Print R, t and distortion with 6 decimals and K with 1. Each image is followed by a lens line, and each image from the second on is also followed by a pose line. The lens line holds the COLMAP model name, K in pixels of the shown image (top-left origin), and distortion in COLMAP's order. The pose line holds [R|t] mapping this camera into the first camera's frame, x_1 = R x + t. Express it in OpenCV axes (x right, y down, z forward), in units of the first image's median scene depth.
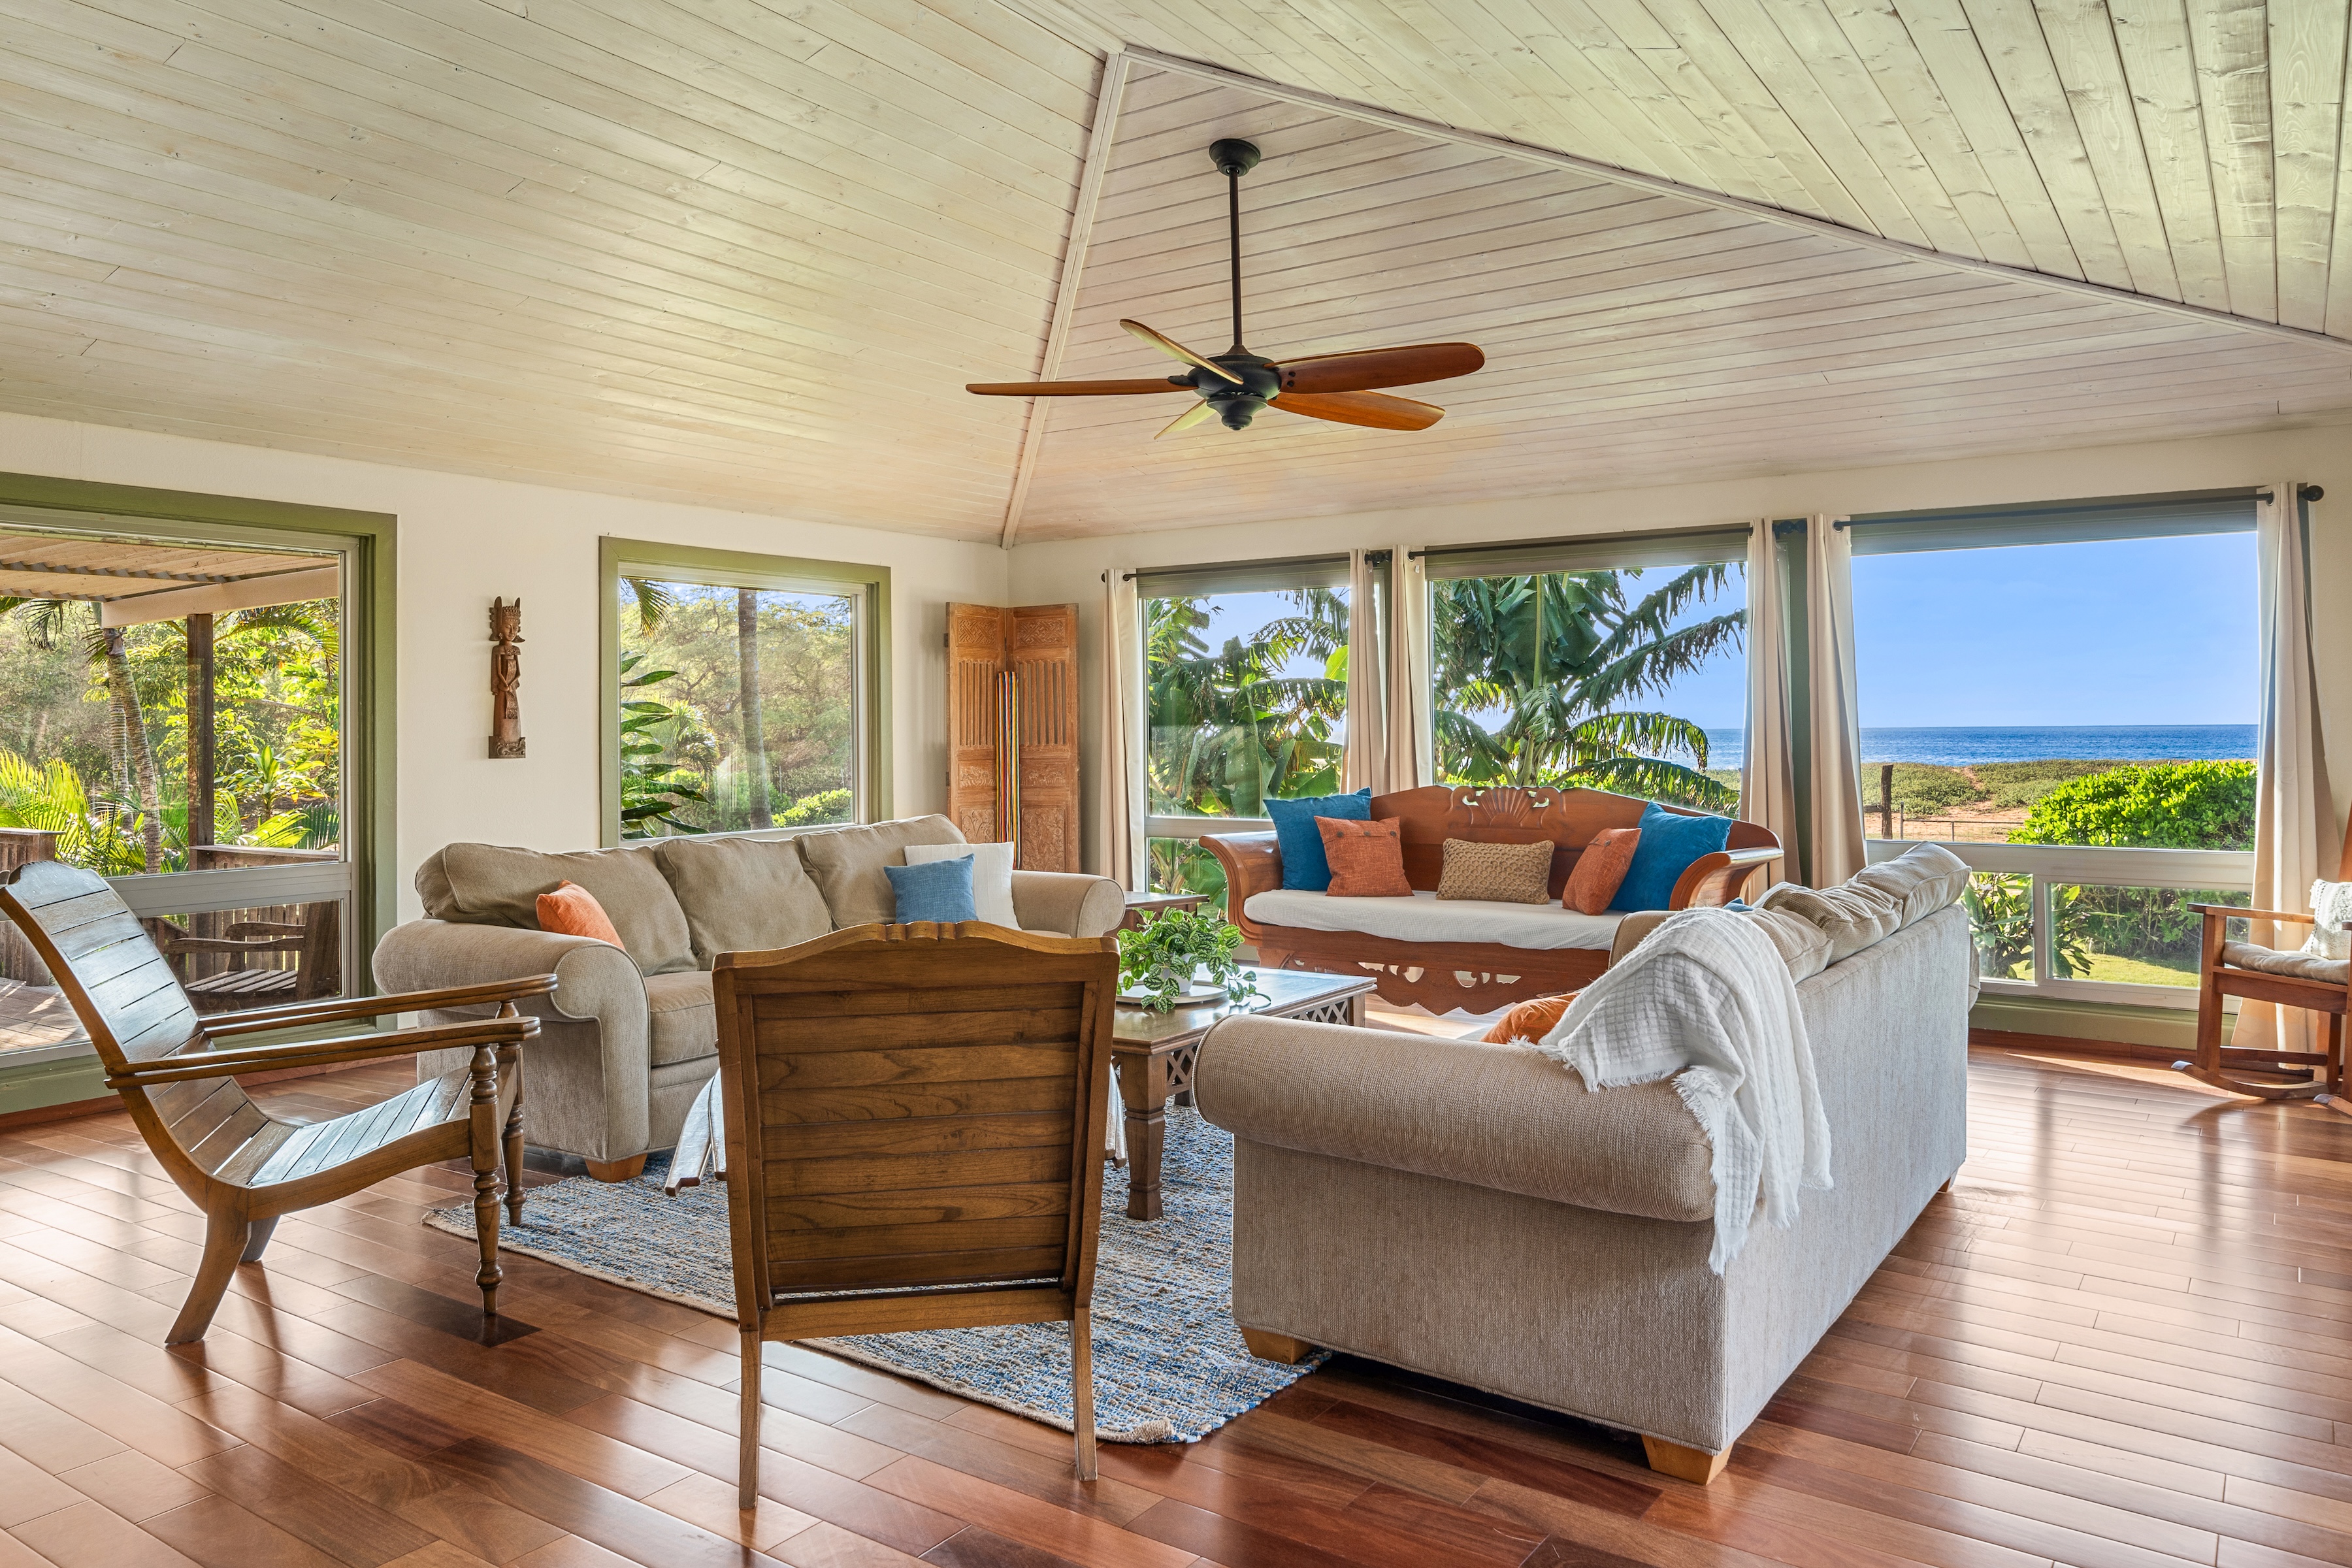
lens RADIAL K [[1622.8, 0, 1145.3], [0, 1622.8, 712.2], [0, 0, 1]] dist [0.024559, 0.005486]
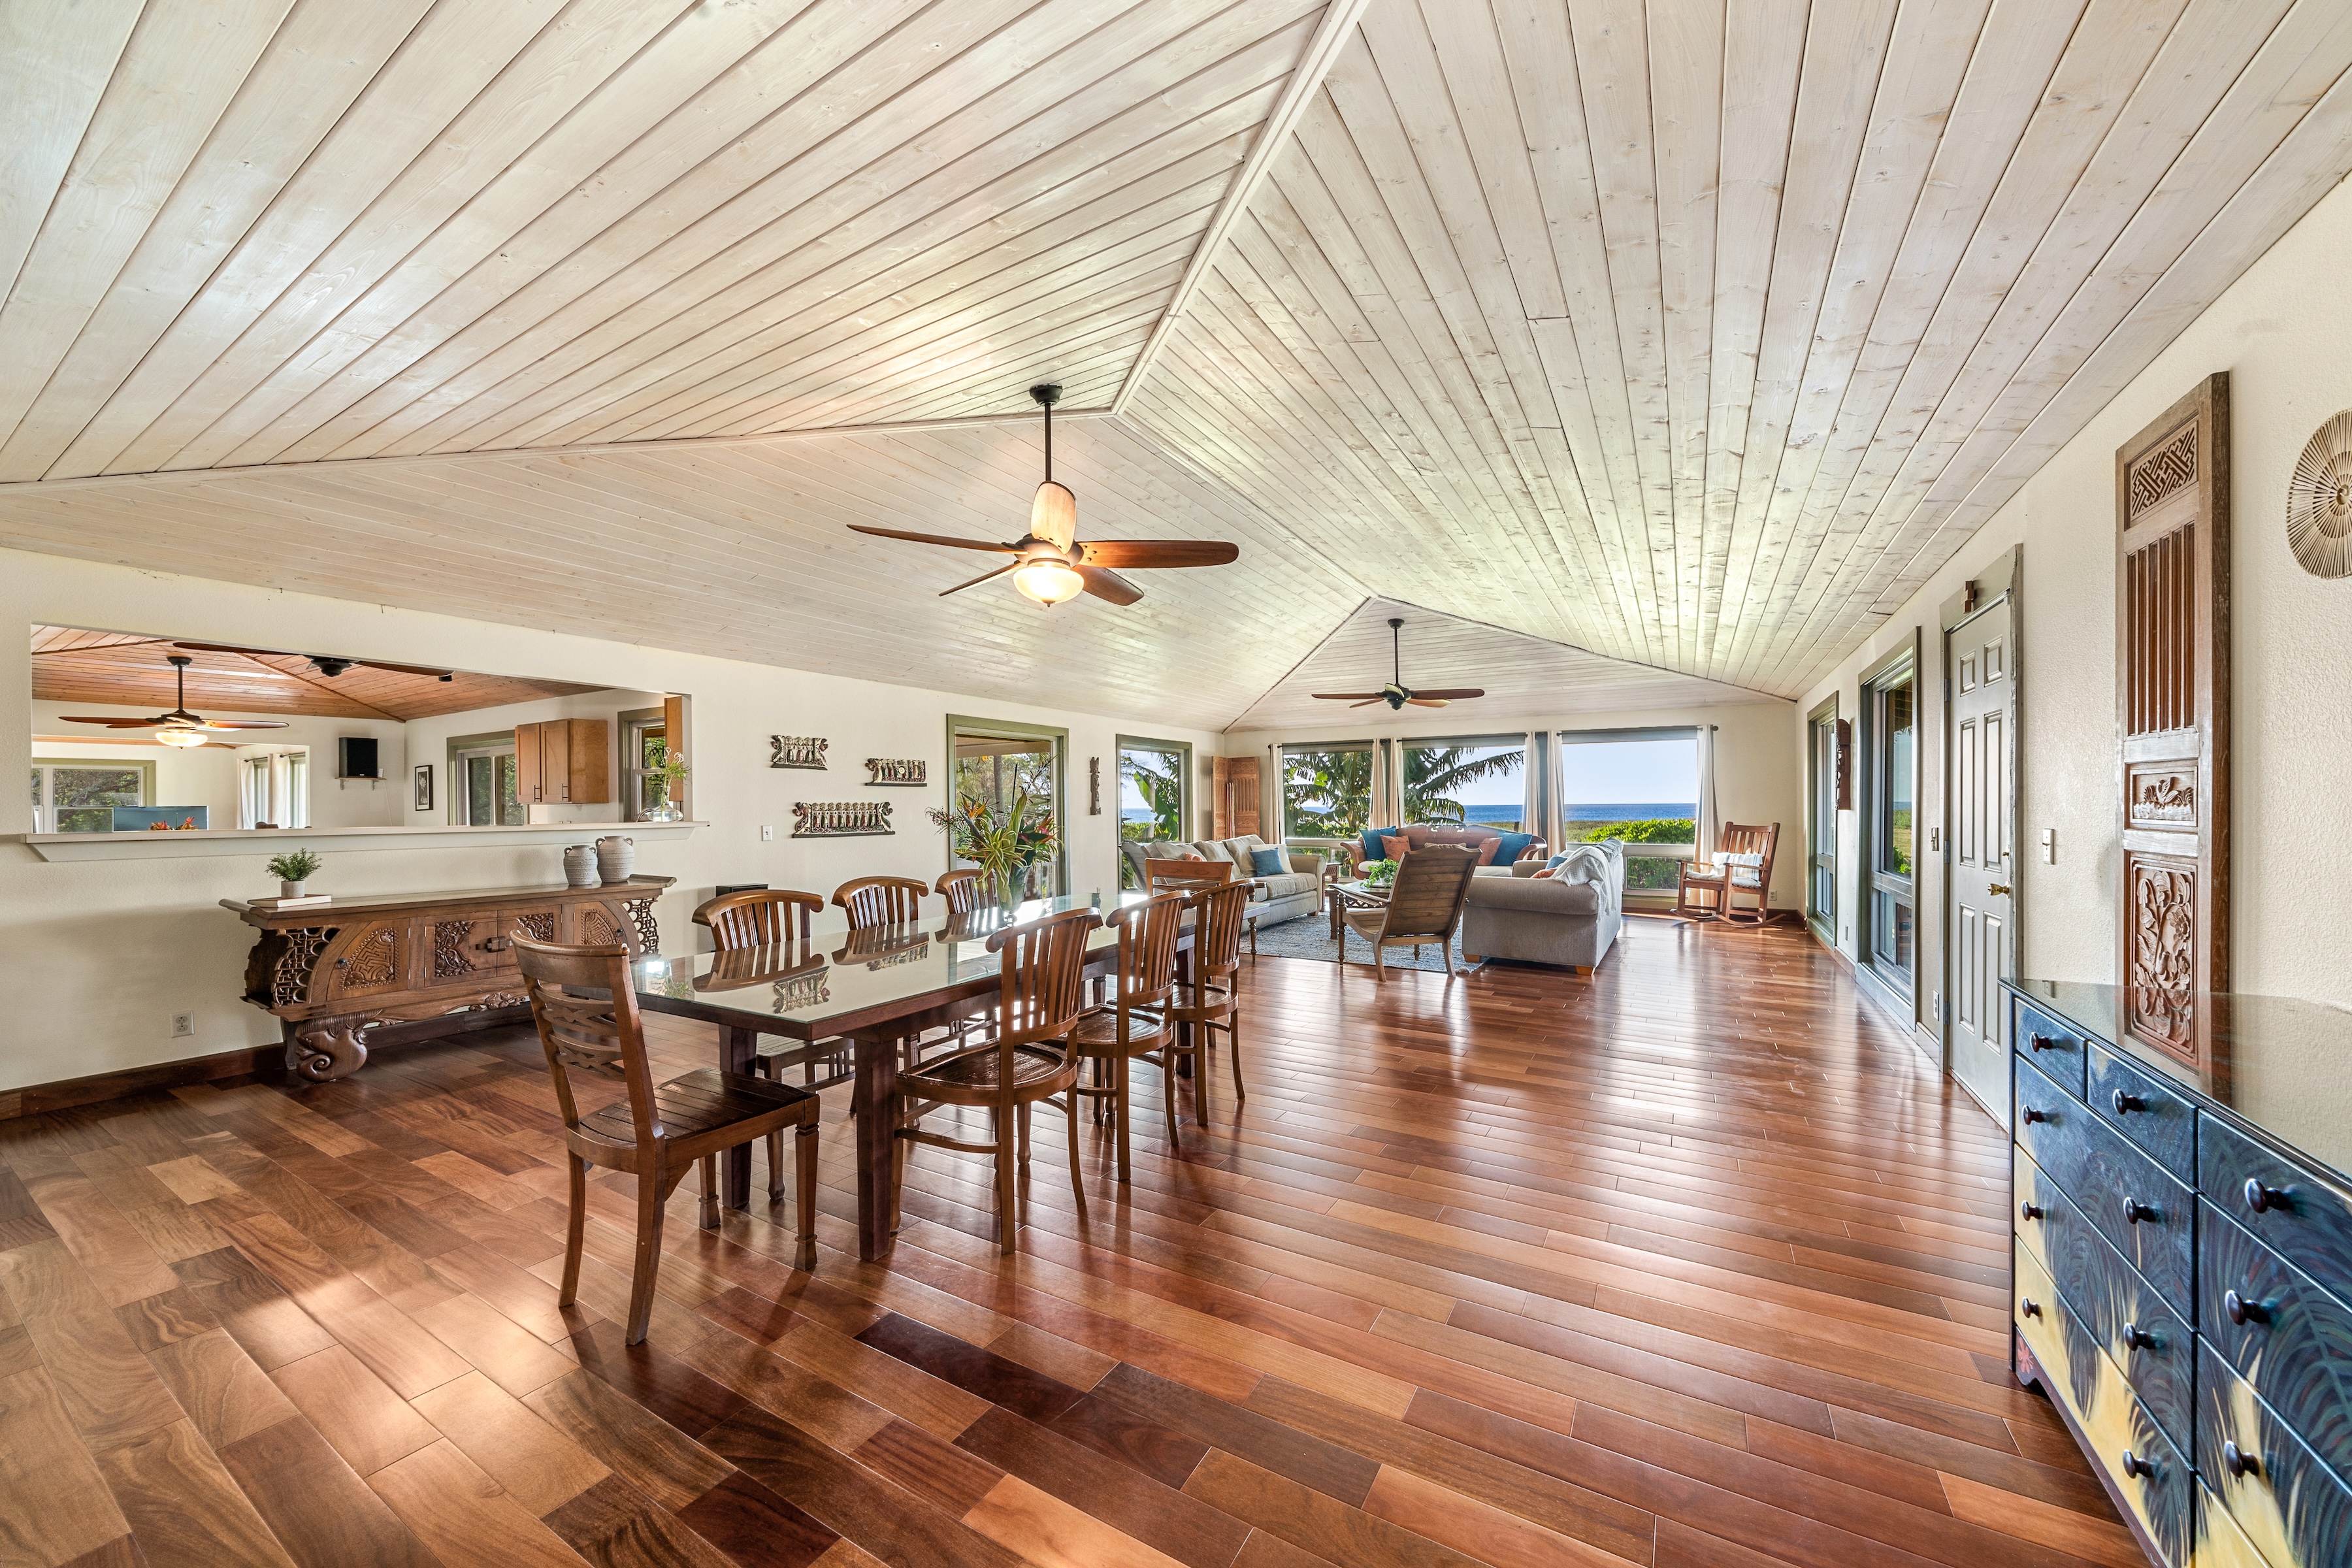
lens RADIAL K [[848.9, 0, 1174.1], [0, 848.9, 817.4], [0, 0, 1]] dist [0.001444, 0.000493]
pose [[0.997782, 0.000726, 0.066563, -0.462804], [-0.002247, 0.999738, 0.022769, -0.001621], [-0.066529, -0.022868, 0.997522, -0.595024]]
